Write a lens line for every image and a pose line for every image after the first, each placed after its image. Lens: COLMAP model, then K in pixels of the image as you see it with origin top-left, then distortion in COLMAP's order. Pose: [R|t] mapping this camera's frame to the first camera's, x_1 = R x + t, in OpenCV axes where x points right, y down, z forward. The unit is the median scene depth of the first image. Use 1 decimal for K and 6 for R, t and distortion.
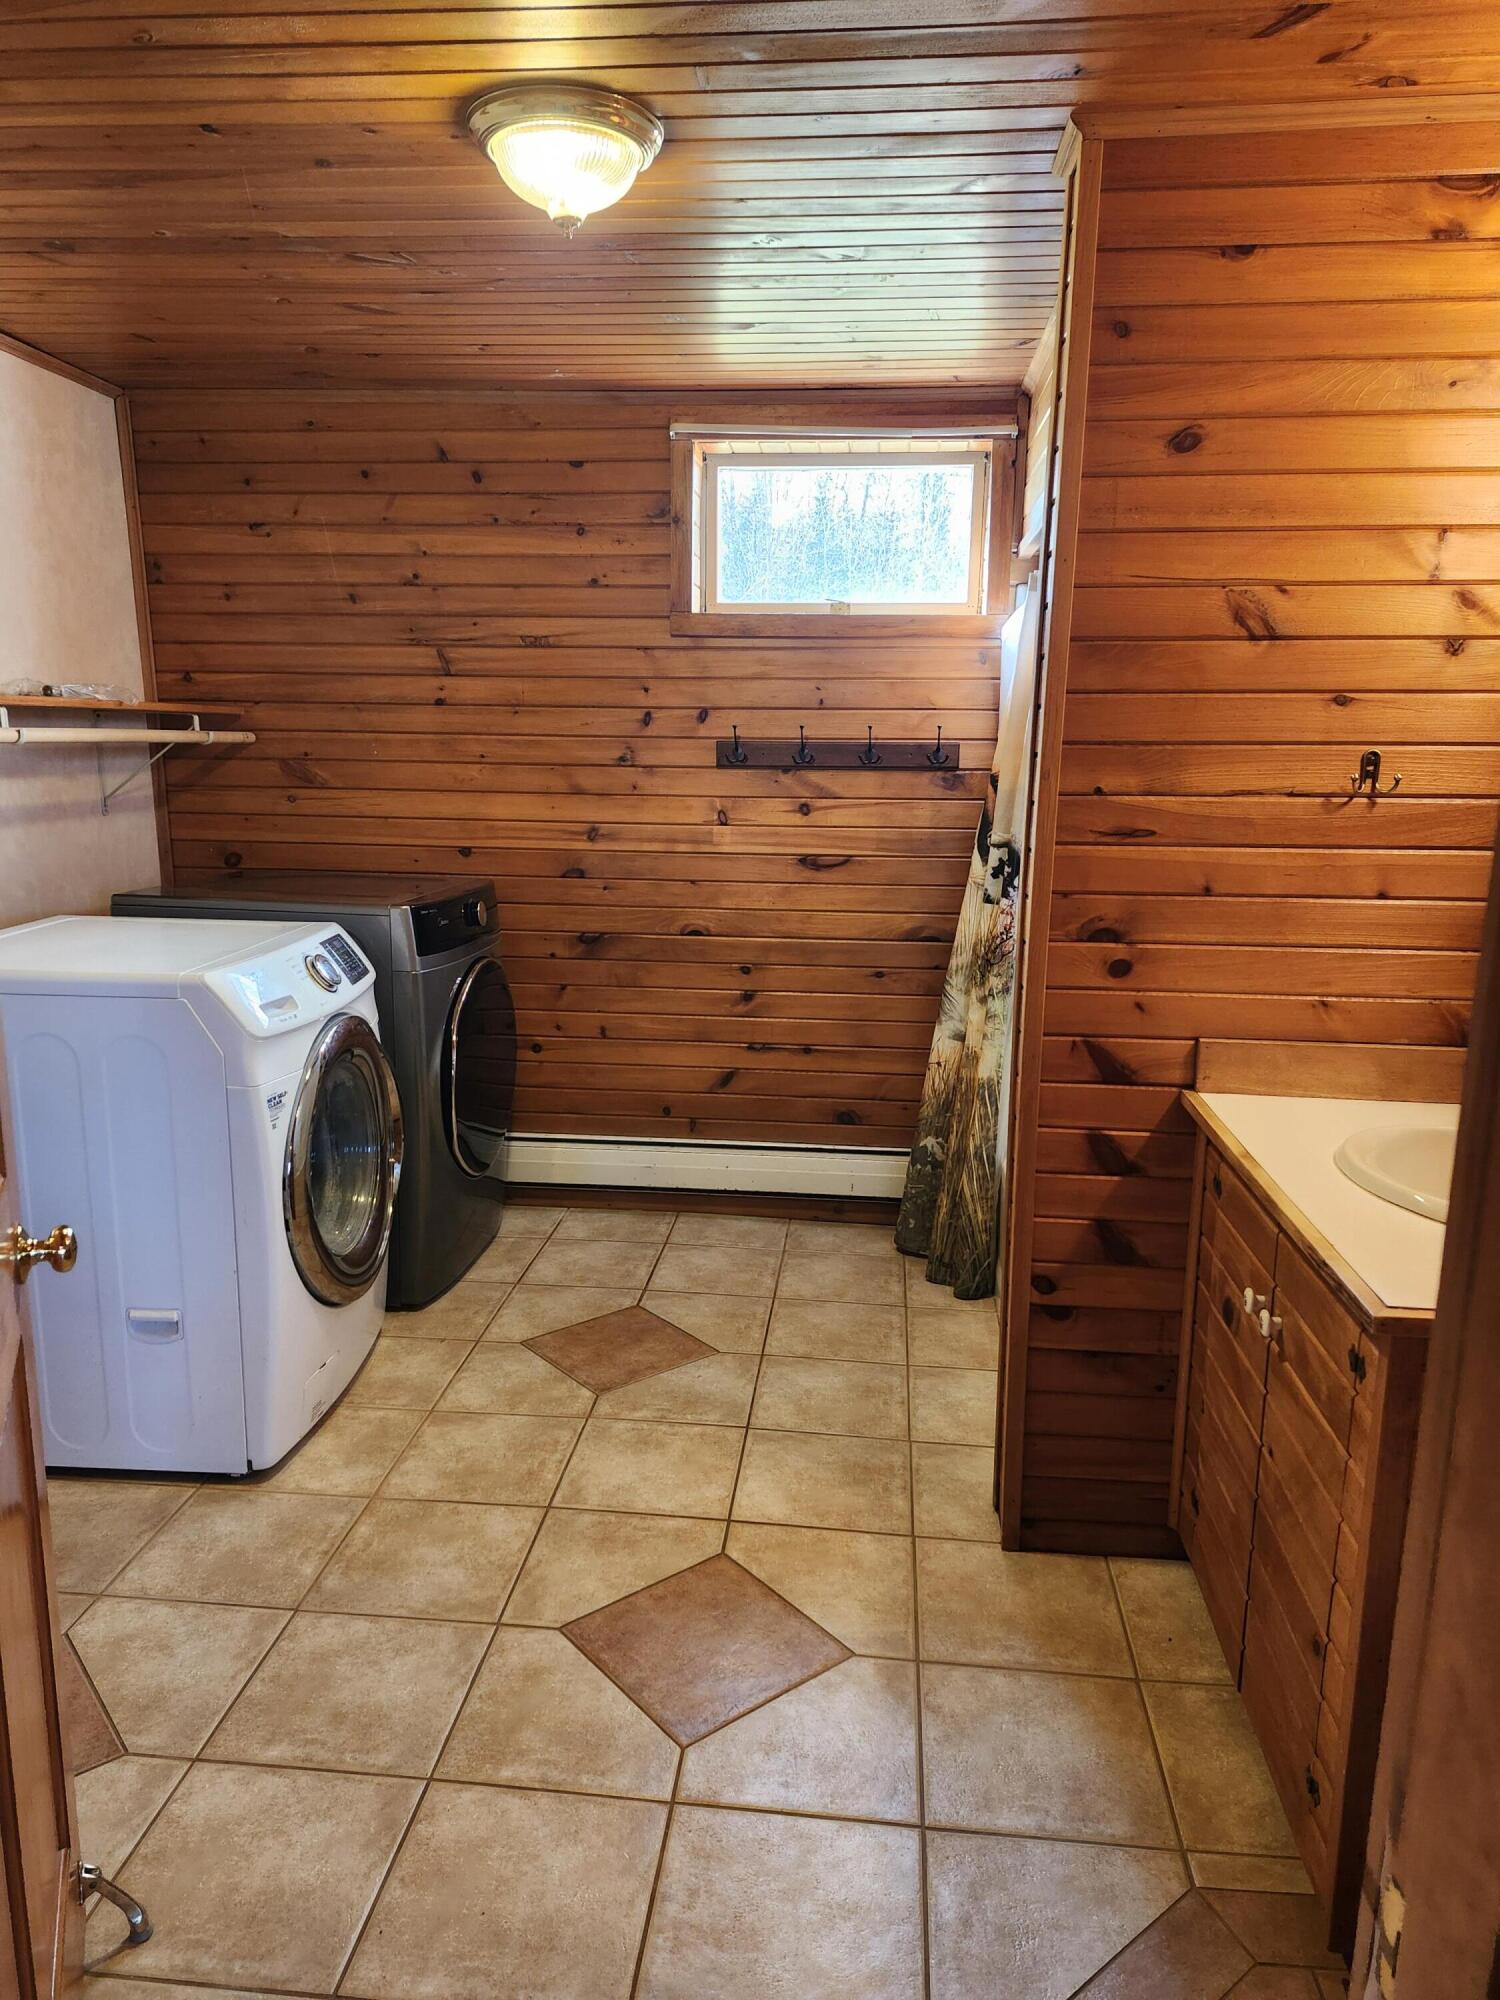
lens RADIAL K [[1370.5, 0, 750.0], [0, 1370.5, 1000.0], [0, 0, 1]] dist [0.116421, -0.169012]
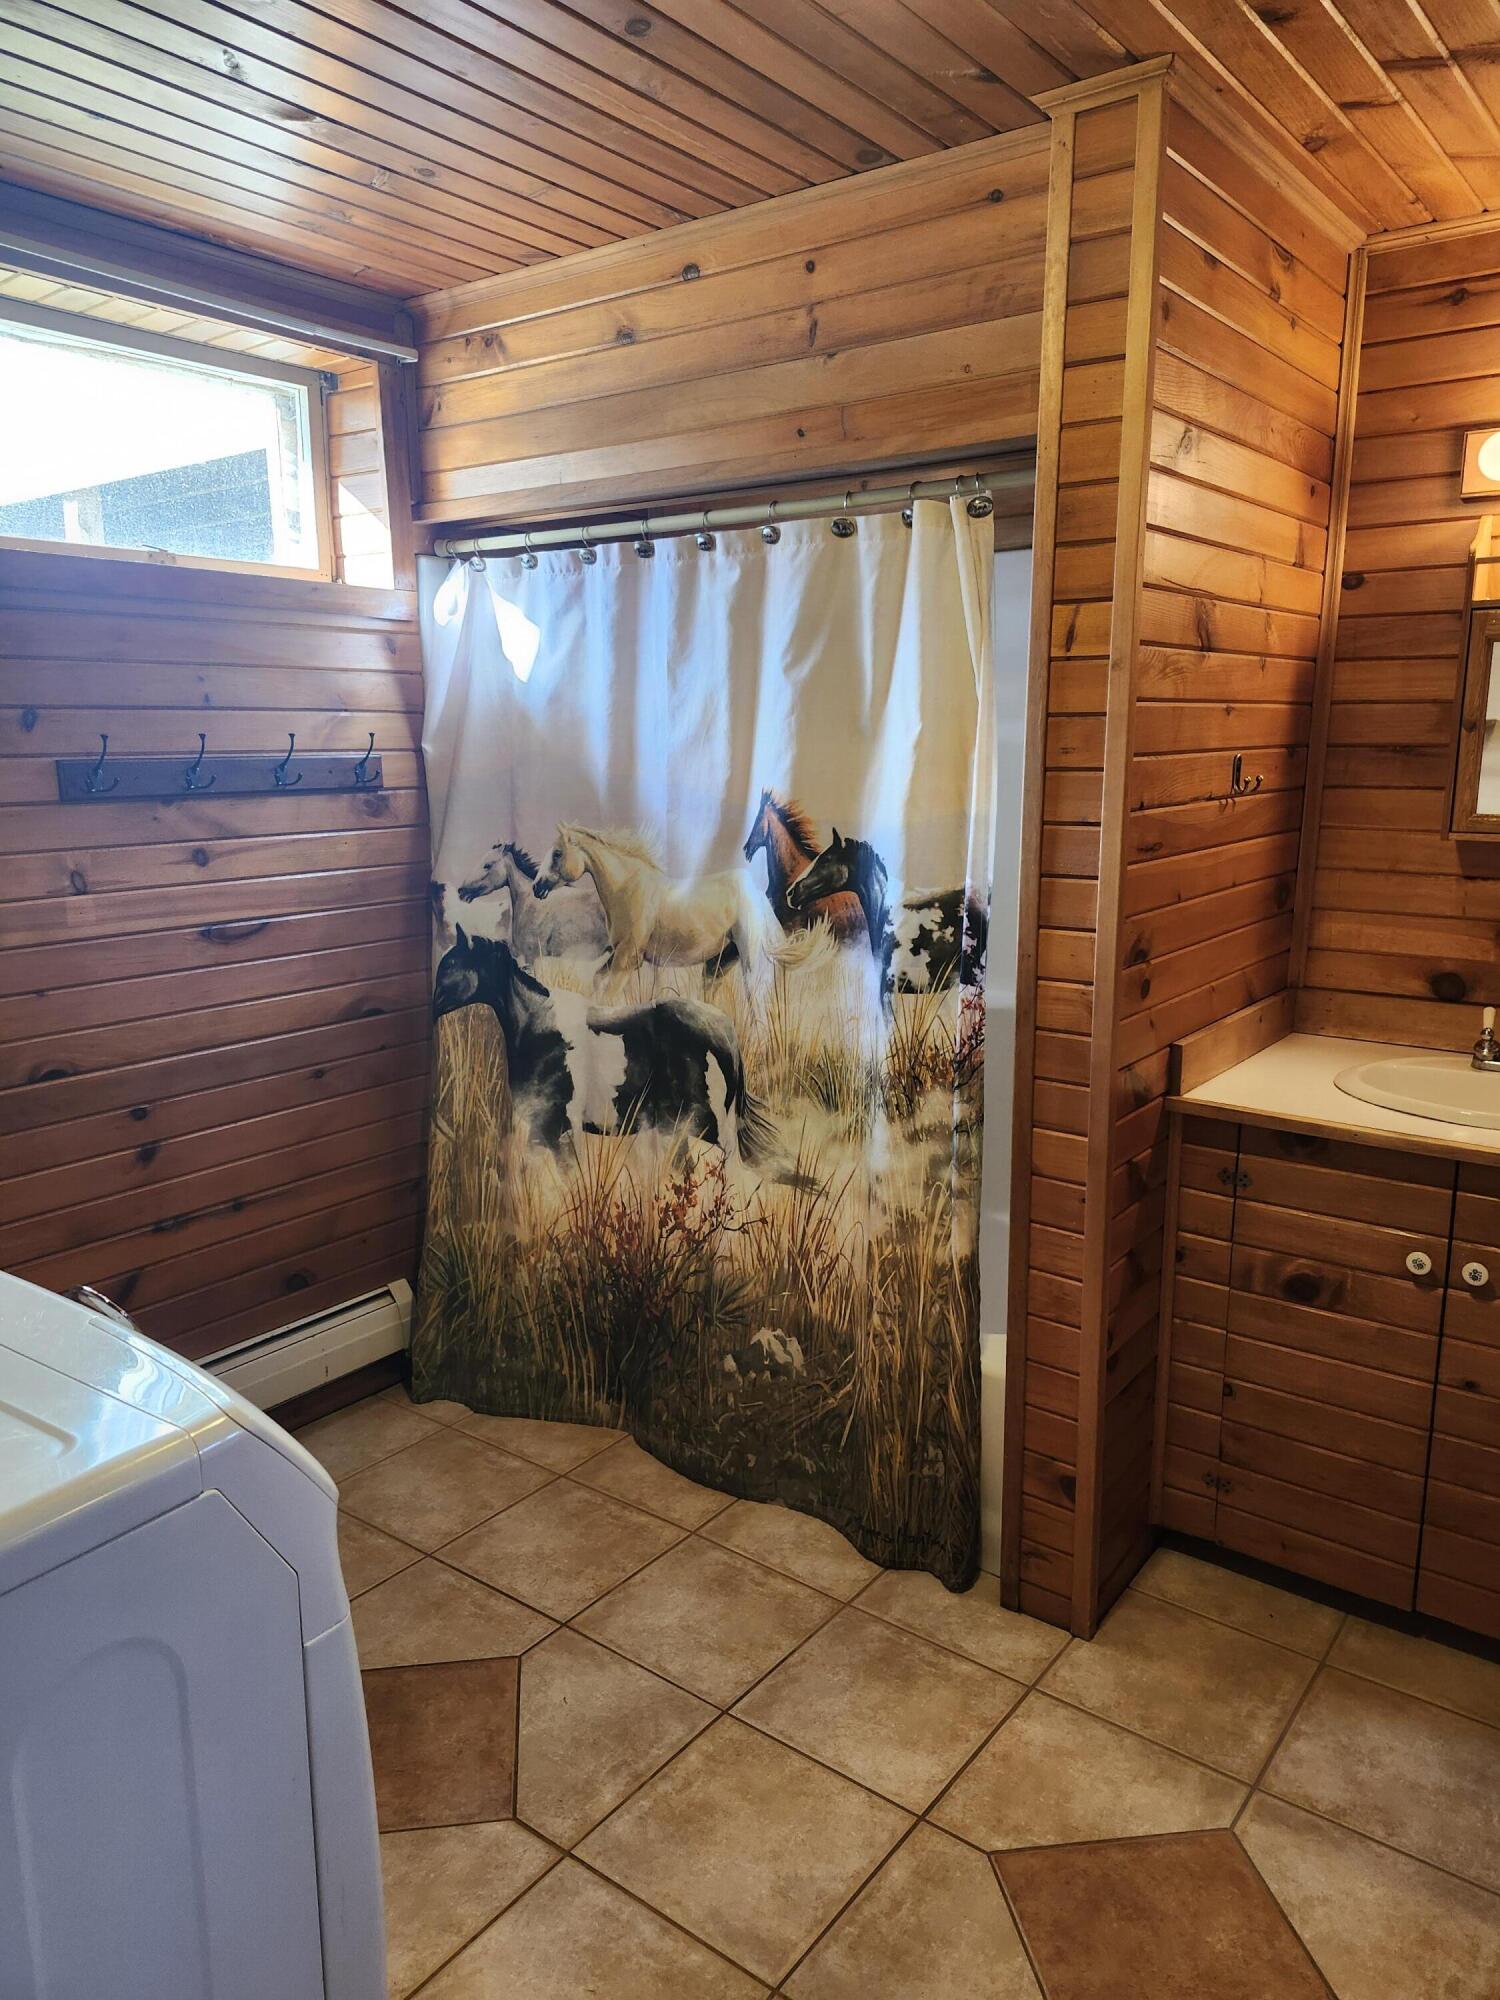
lens RADIAL K [[1370.5, 0, 750.0], [0, 1370.5, 1000.0], [0, 0, 1]] dist [0.116421, -0.169012]
pose [[0.525617, -0.175906, 0.832336, -0.399601], [0.171803, 0.980179, 0.098658, -0.092462], [-0.833193, 0.091142, 0.545420, 0.417008]]
